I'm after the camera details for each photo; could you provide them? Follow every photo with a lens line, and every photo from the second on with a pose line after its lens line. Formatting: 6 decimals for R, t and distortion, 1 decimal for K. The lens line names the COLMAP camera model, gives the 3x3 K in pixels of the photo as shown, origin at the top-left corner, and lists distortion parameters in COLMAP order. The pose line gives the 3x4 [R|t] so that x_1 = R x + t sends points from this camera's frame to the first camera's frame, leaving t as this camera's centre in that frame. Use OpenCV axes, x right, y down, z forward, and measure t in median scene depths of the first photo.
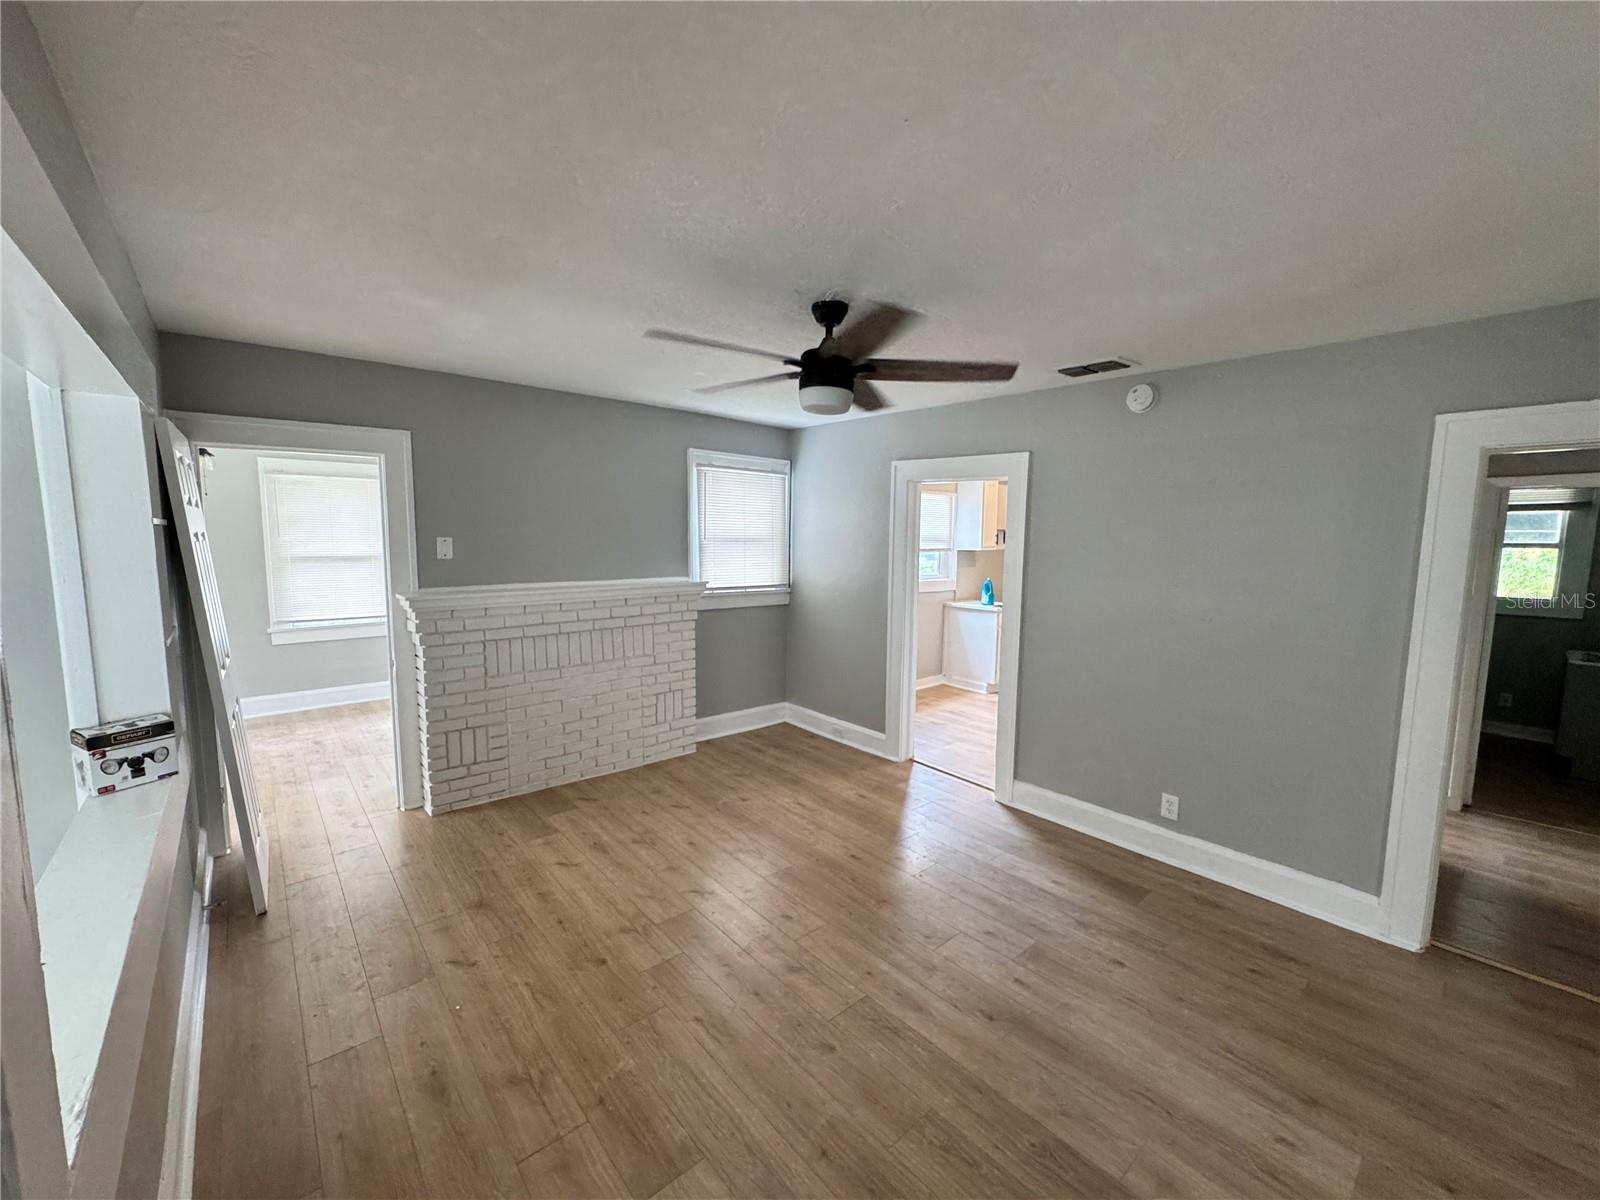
lens RADIAL K [[637.1, 0, 811.3], [0, 637.1, 604.8], [0, 0, 1]] dist [-0.000747, 0.000028]
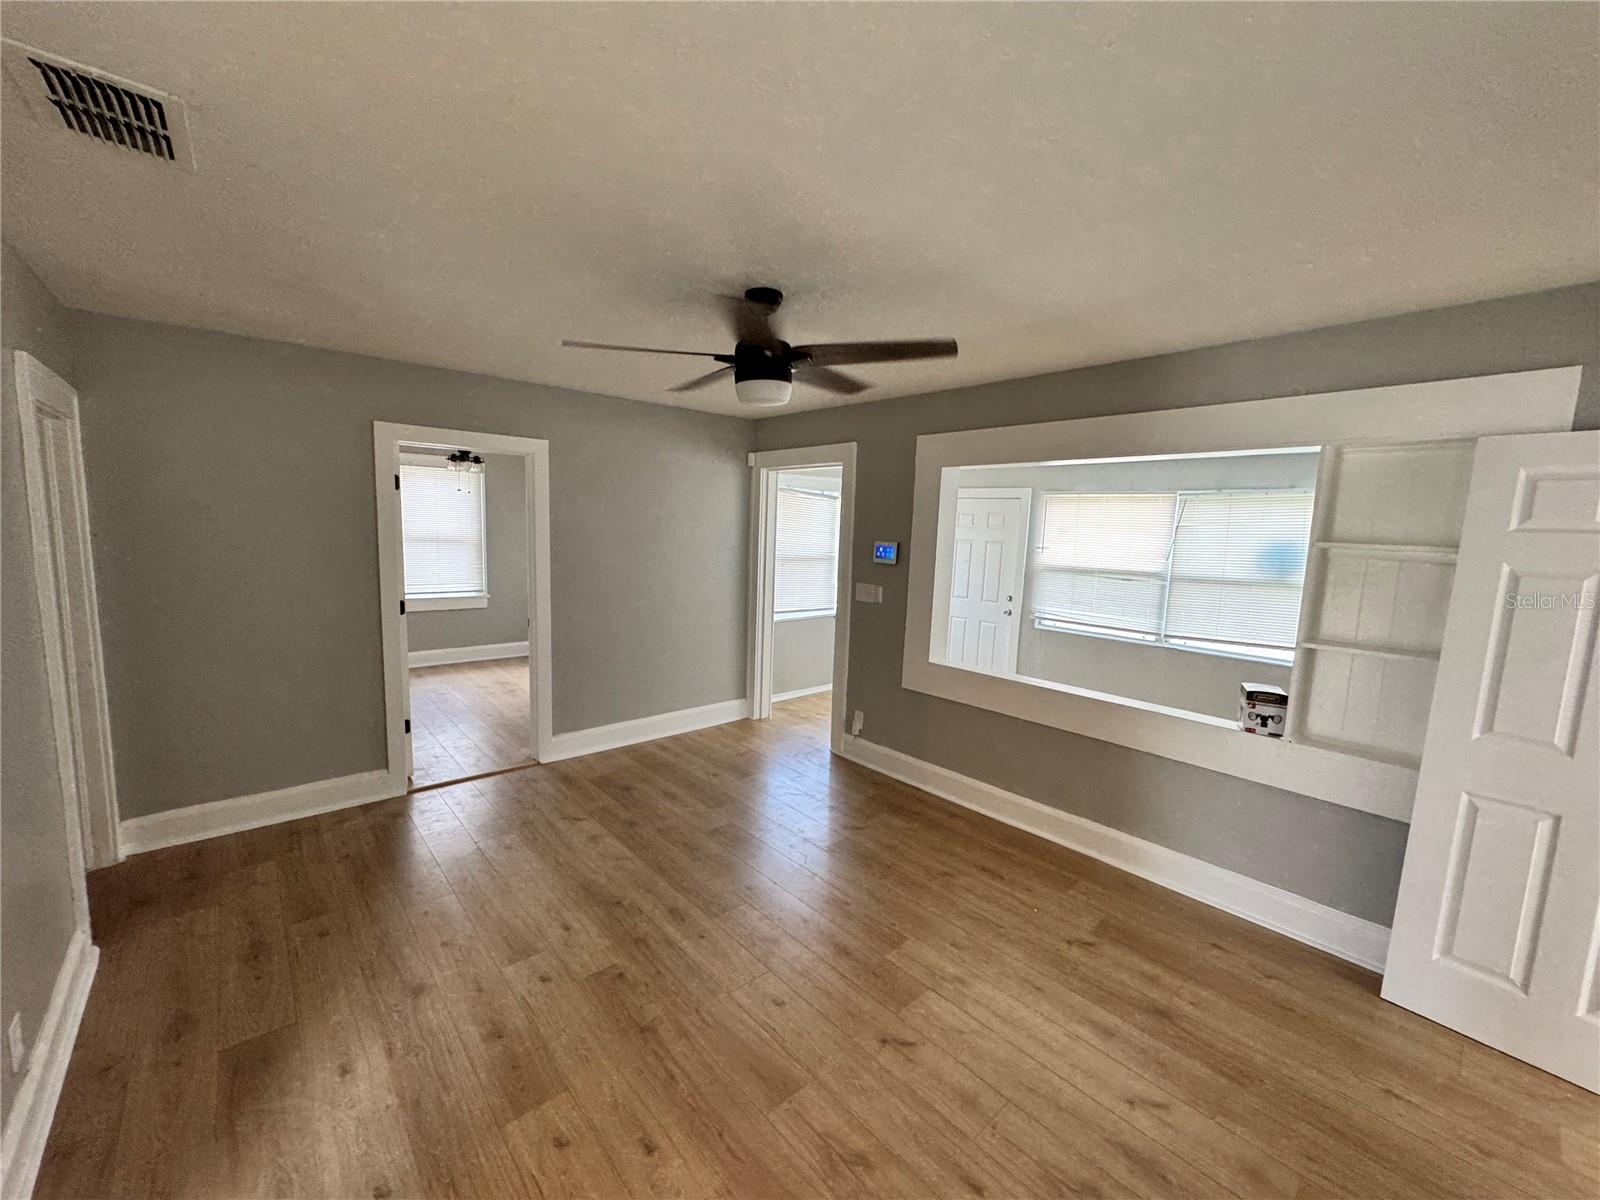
lens RADIAL K [[646.6, 0, 801.4], [0, 646.6, 605.3], [0, 0, 1]] dist [-0.000619, 0.000079]
pose [[-0.998852, -0.047776, -0.003411, -0.033900], [-0.047252, 0.971233, 0.233398, -0.159689], [-0.007837, 0.233291, -0.972375, 1.384268]]
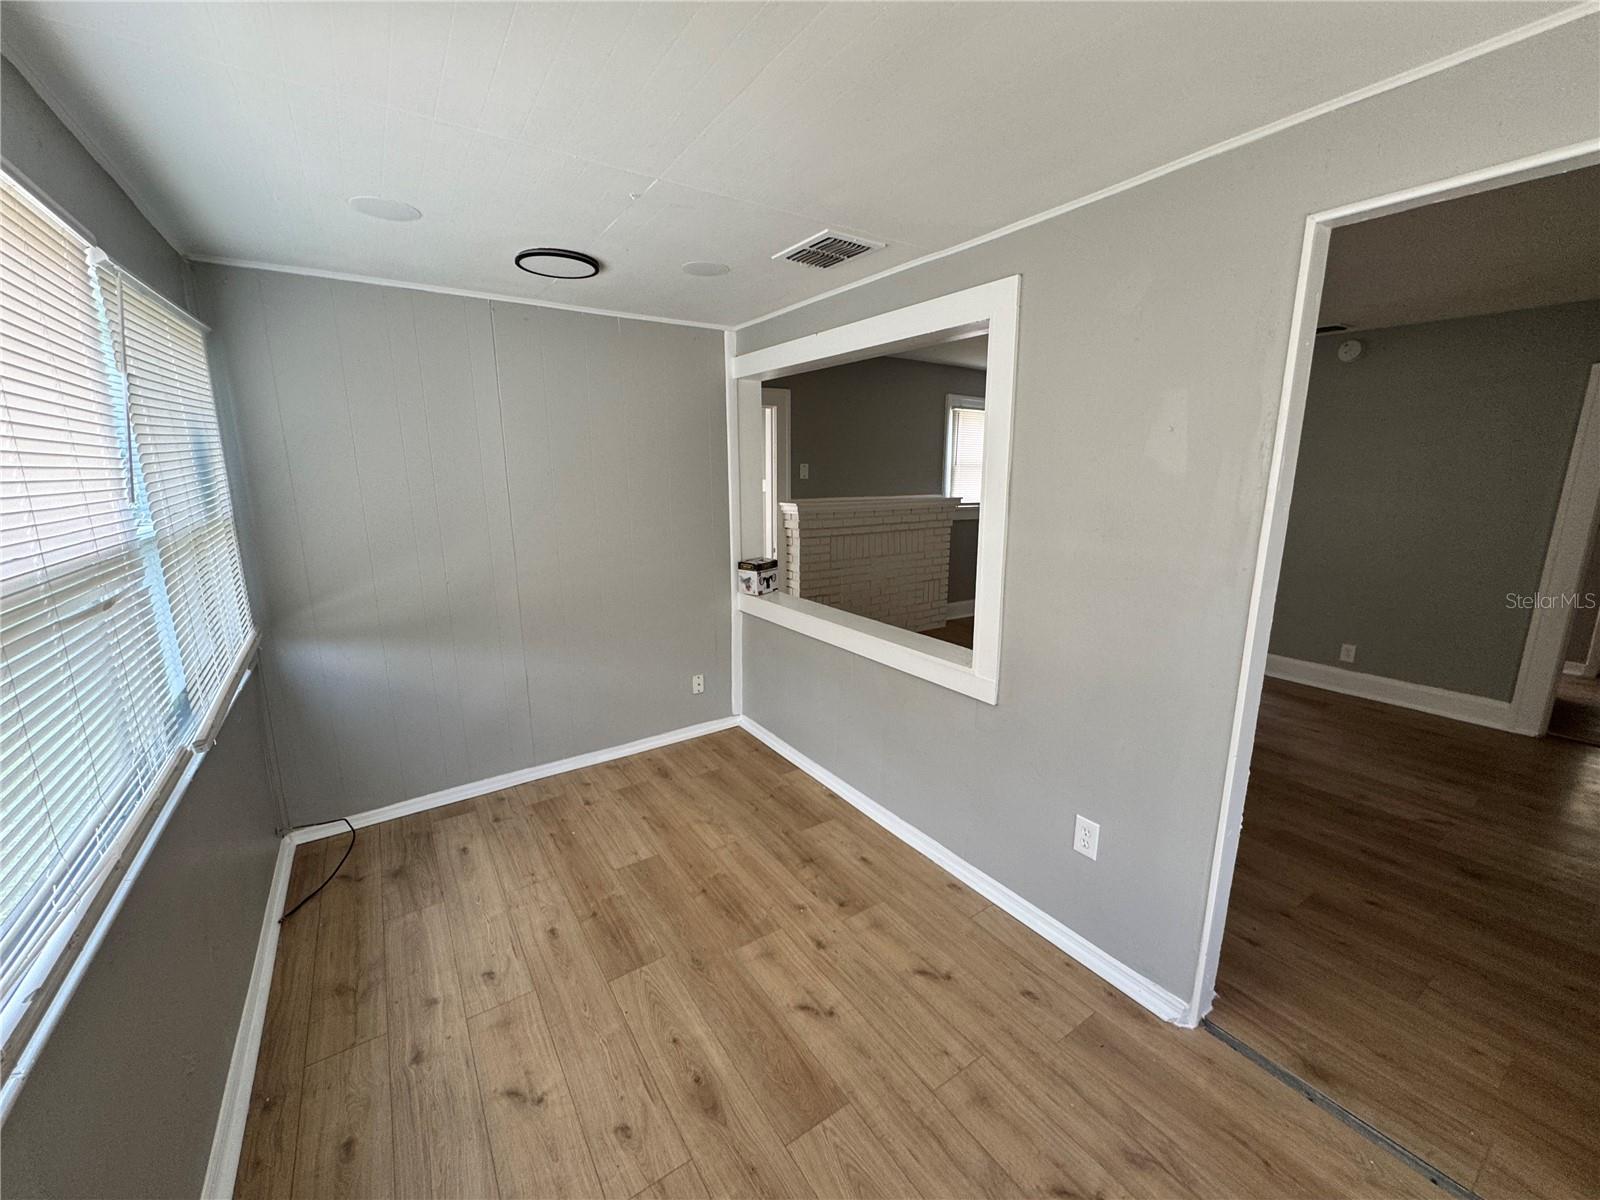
lens RADIAL K [[646.6, 0, 801.4], [0, 646.6, 605.3], [0, 0, 1]] dist [-0.000619, 0.000079]
pose [[0.989795, 0.018883, -0.141242, -0.414071], [-0.005293, 0.995369, 0.095982, 0.081823], [0.142400, -0.094255, 0.985311, -0.541190]]
